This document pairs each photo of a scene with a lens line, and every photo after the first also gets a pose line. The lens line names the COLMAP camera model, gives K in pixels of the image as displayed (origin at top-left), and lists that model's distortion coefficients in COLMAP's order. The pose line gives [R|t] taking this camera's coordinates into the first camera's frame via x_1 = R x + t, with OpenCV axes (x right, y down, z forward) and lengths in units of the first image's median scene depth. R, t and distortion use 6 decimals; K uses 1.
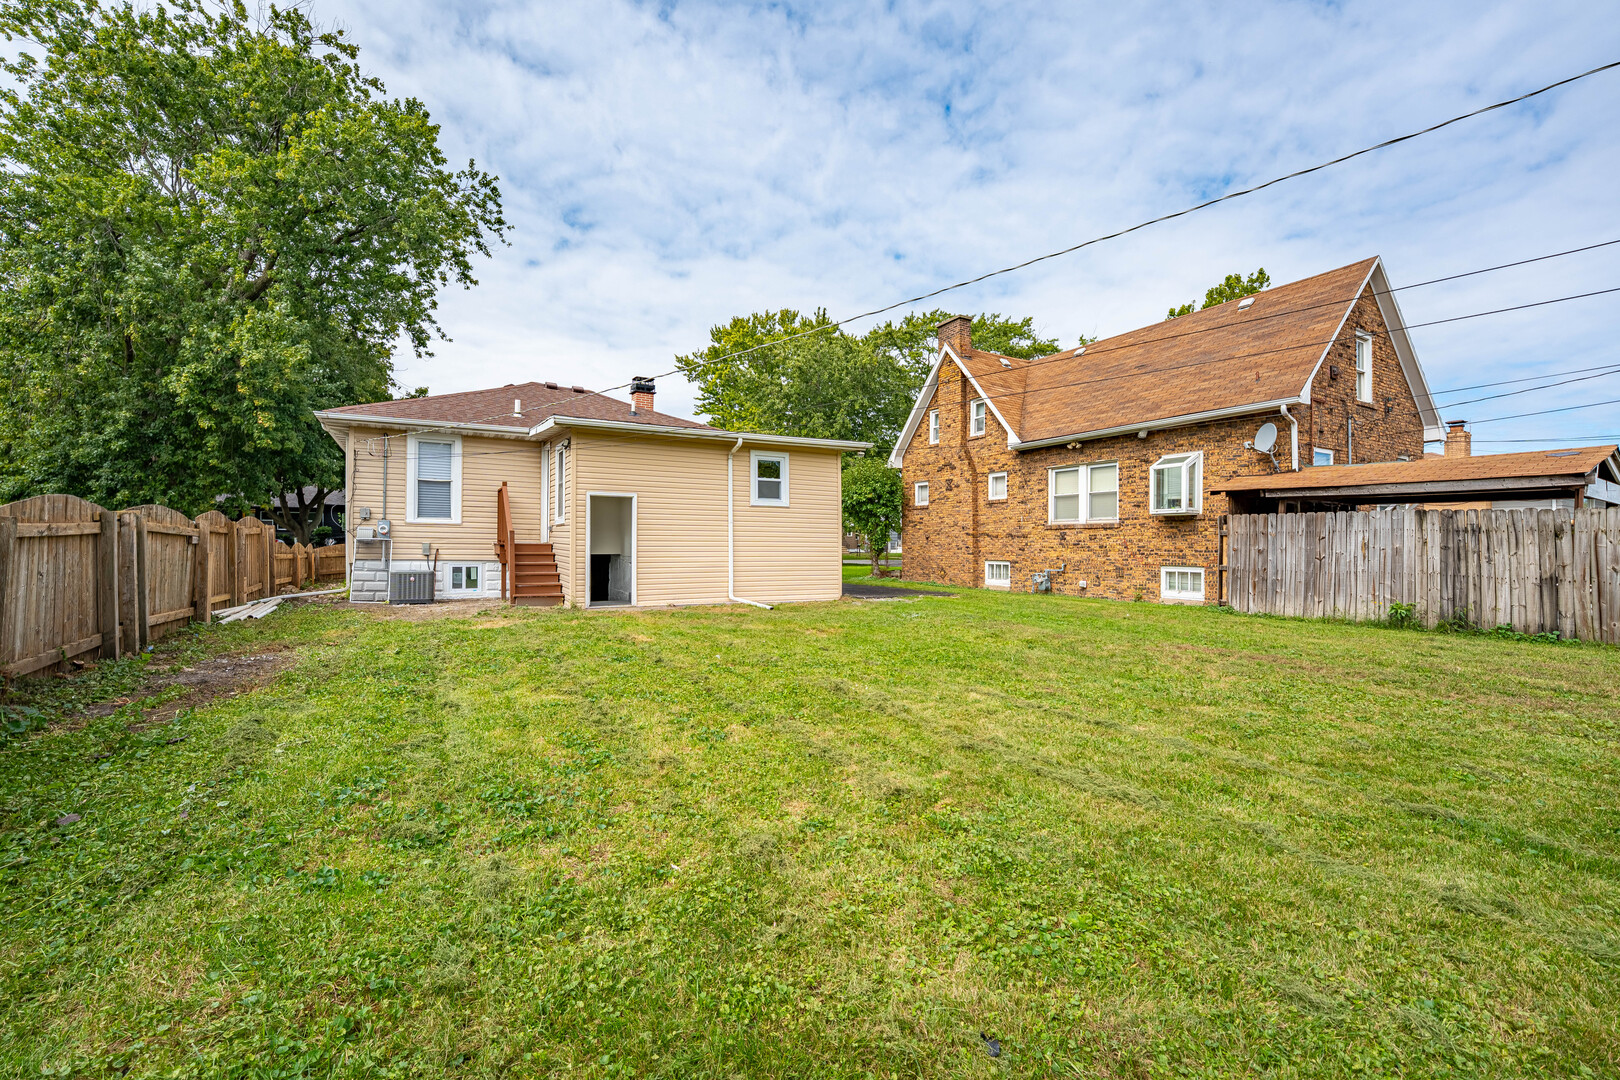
lens RADIAL K [[654.8, 0, 810.0], [0, 654.8, 540.0], [0, 0, 1]] dist [-0.037859, 0.003353]
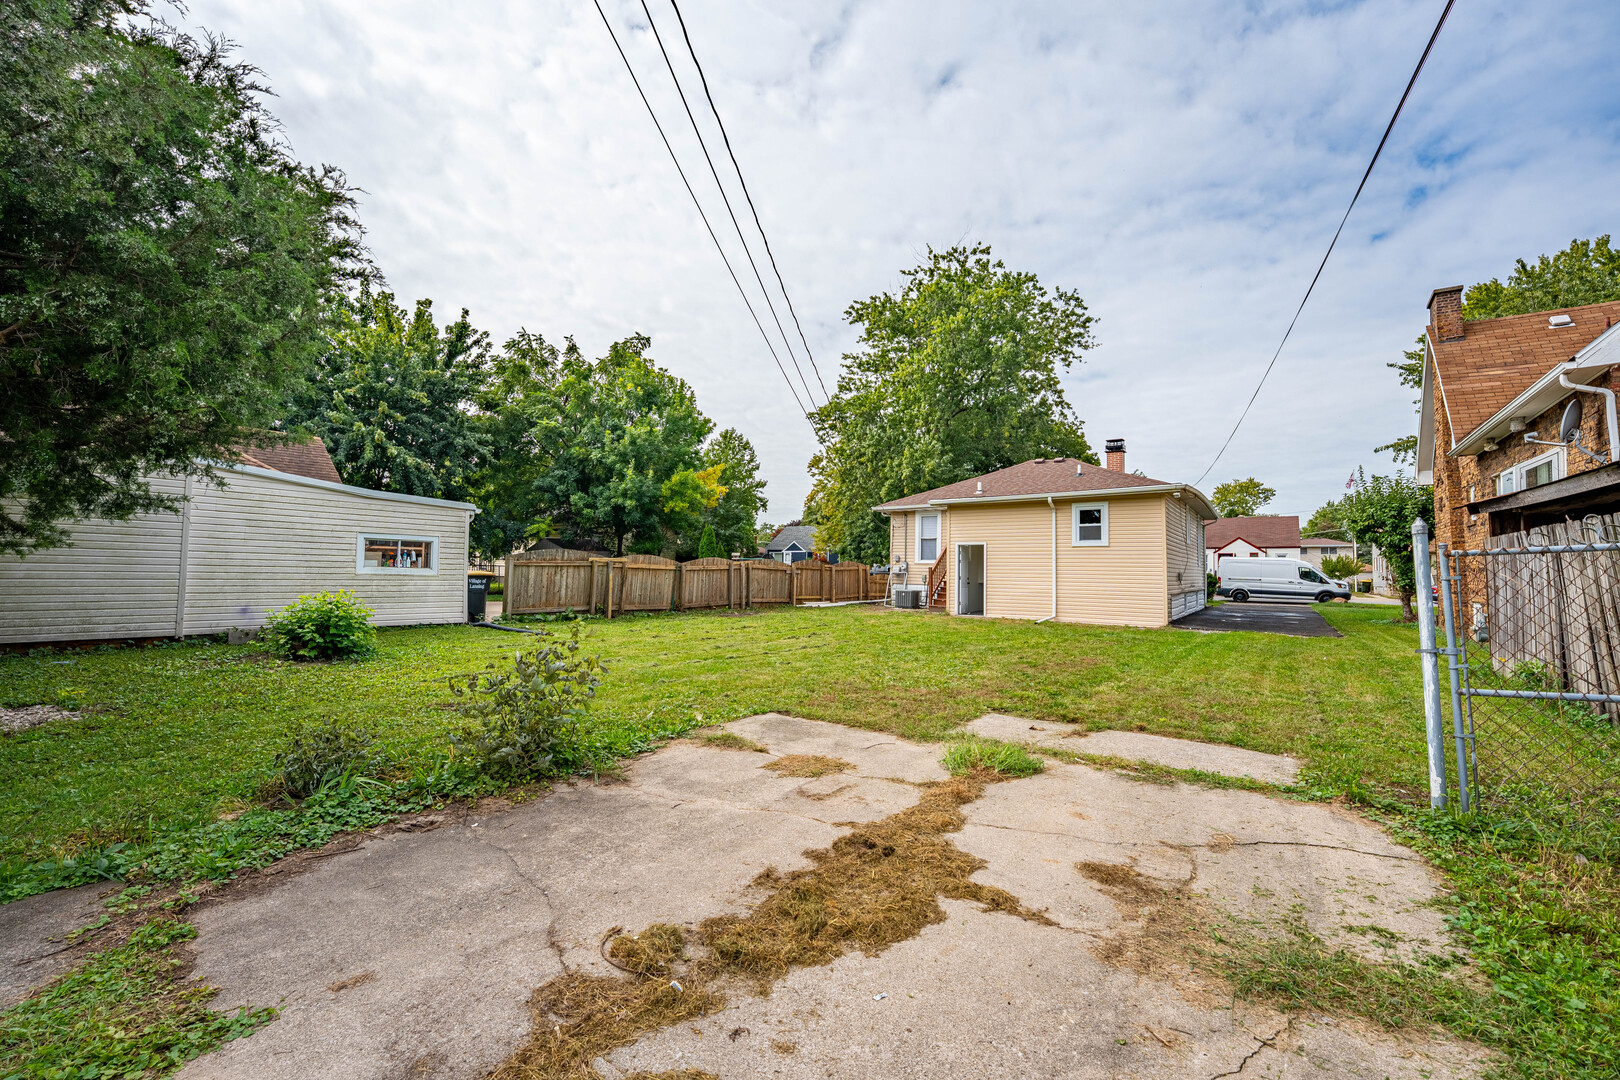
lens RADIAL K [[654.8, 0, 810.0], [0, 654.8, 540.0], [0, 0, 1]] dist [-0.037859, 0.003353]
pose [[0.410259, -0.047101, -0.910752, 0.858247], [-0.005953, 0.998506, -0.054321, 0.008326], [0.911950, 0.027707, 0.409365, -0.006158]]
